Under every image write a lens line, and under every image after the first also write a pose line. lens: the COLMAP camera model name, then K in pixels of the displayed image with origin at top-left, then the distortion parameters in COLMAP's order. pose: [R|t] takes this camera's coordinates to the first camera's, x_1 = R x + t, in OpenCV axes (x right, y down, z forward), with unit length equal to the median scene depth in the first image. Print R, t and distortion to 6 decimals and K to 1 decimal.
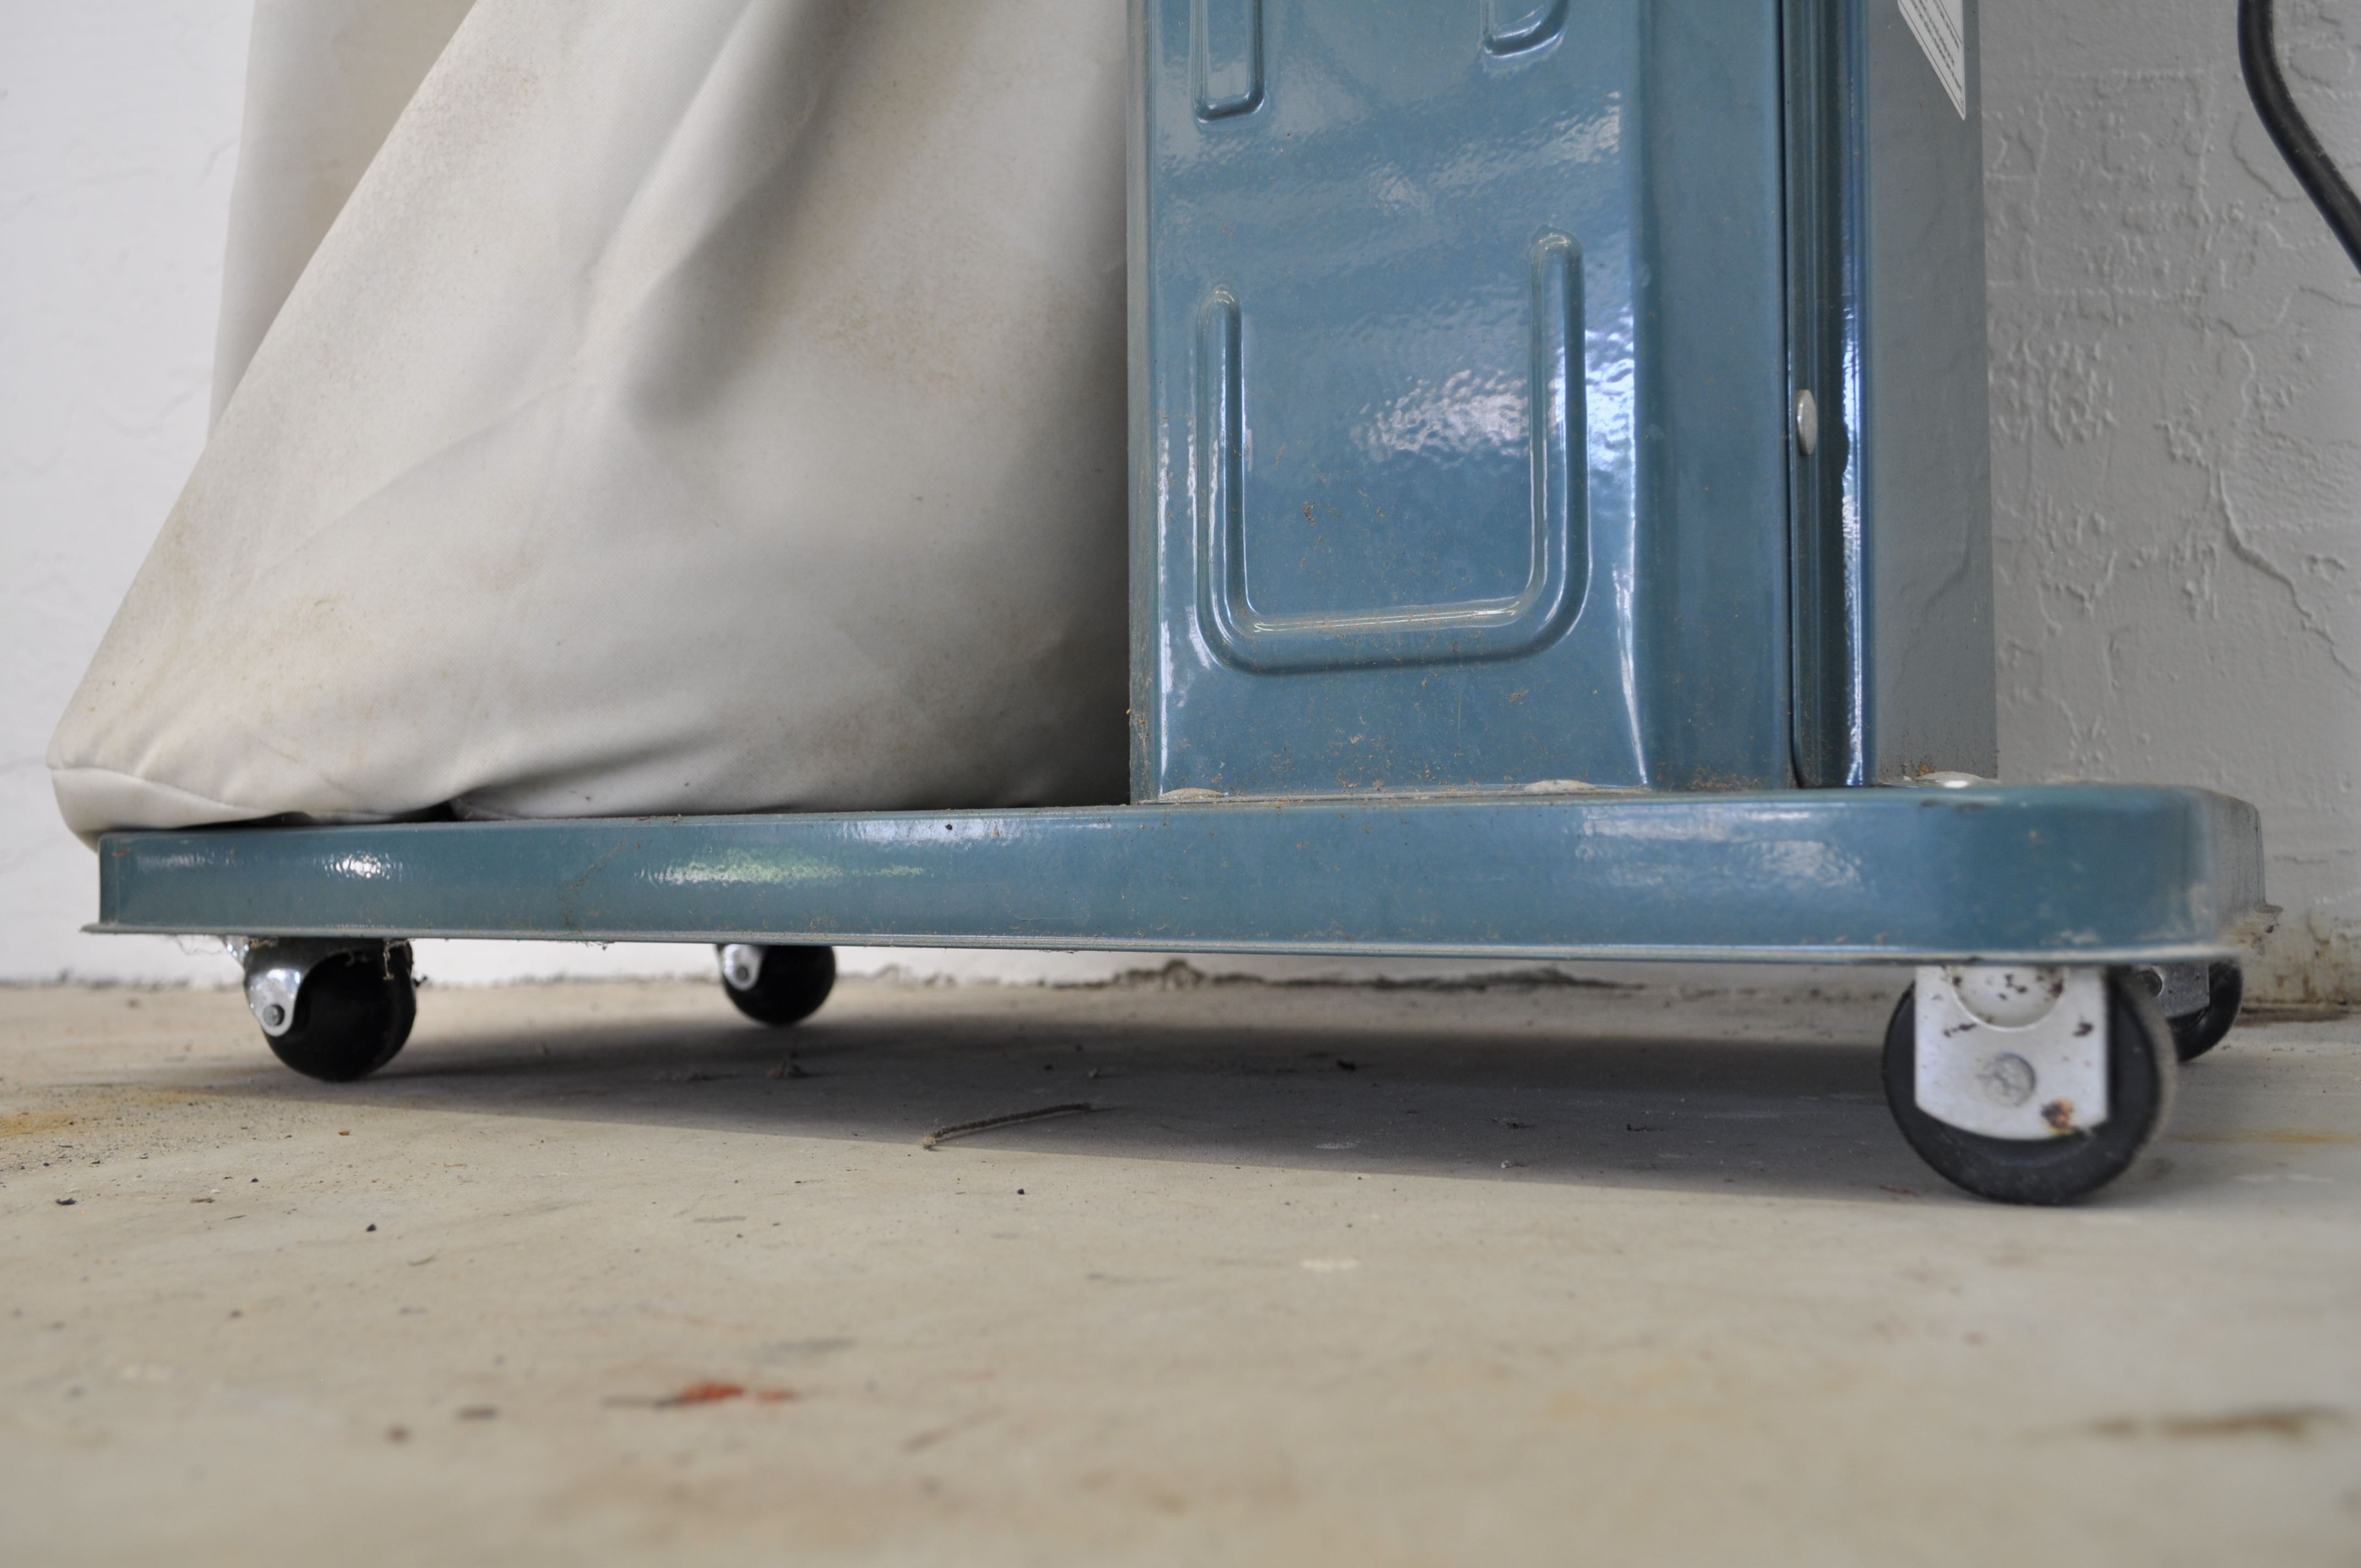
lens RADIAL K [[2050.1, 0, 1180.1], [0, 2050.1, 775.5], [0, 0, 1]] dist [-0.032188, -0.000094]
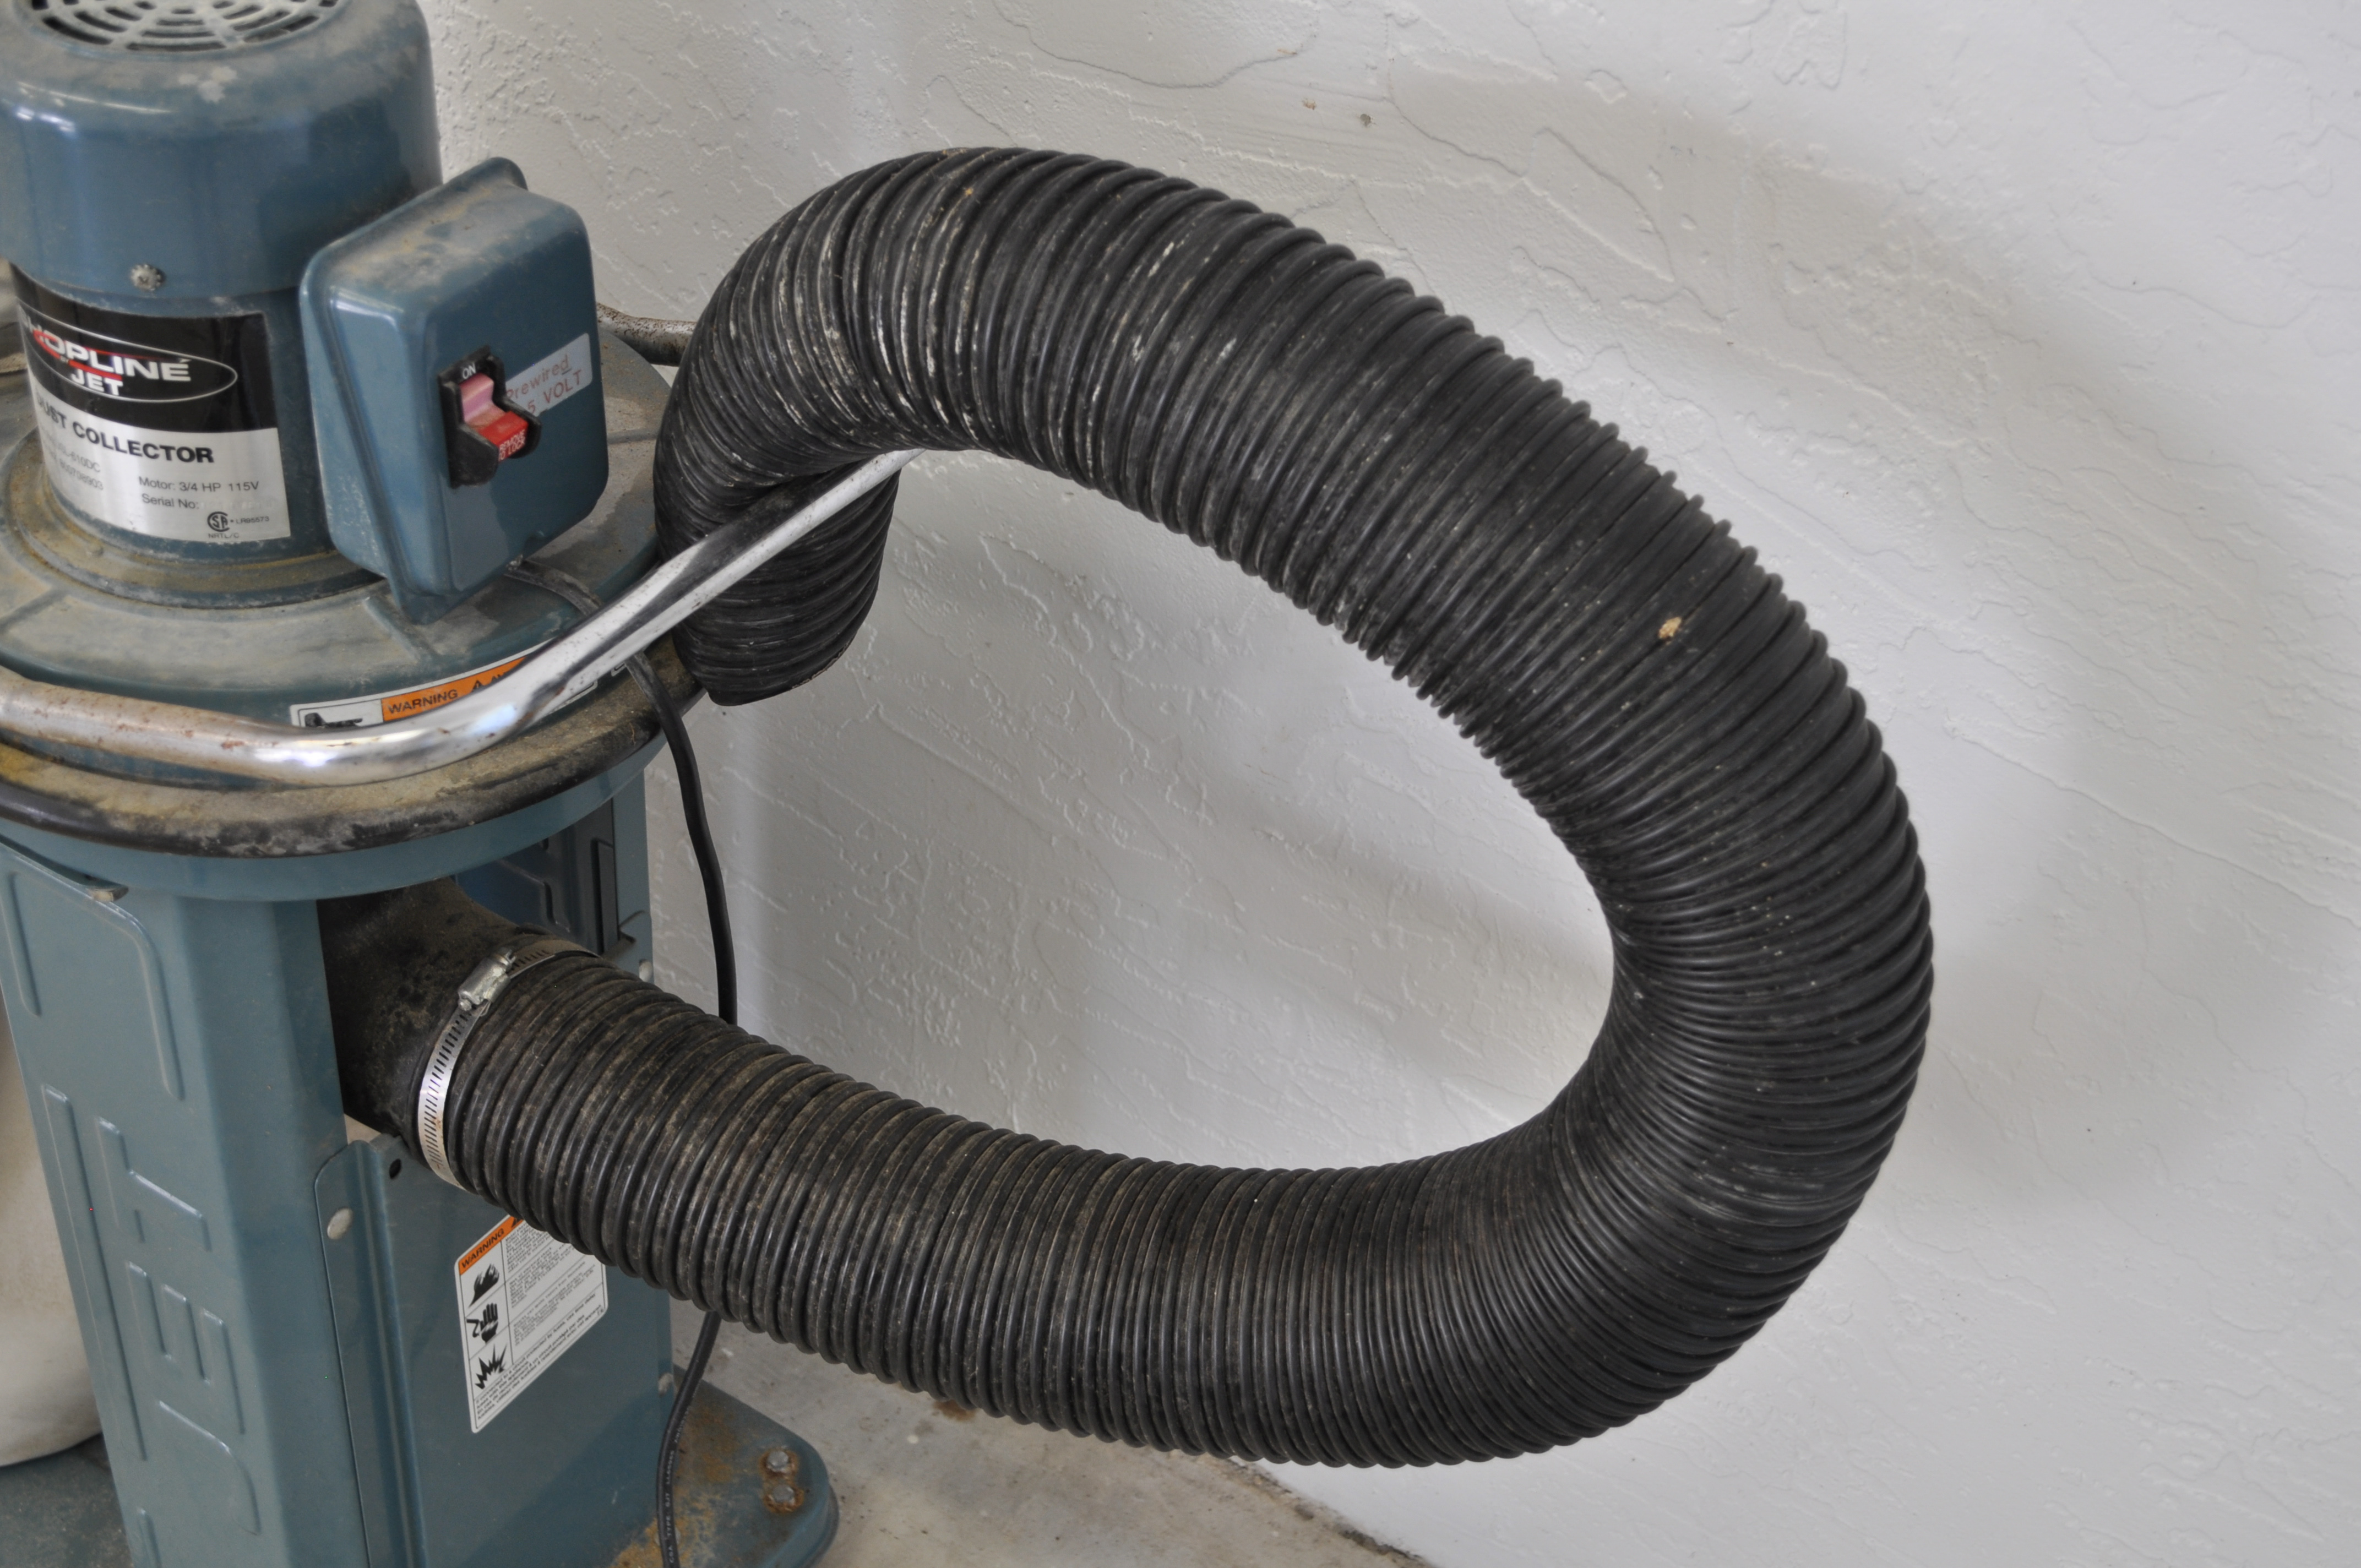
lens RADIAL K [[2903.6, 0, 1184.4], [0, 2903.6, 785.0], [0, 0, 1]] dist [-0.015387, 0.000000]
pose [[0.996295, 0.078361, 0.035446, 0.546578], [-0.083131, 0.771746, 0.630473, -1.648004], [0.022049, -0.631084, 0.775401, -0.458672]]
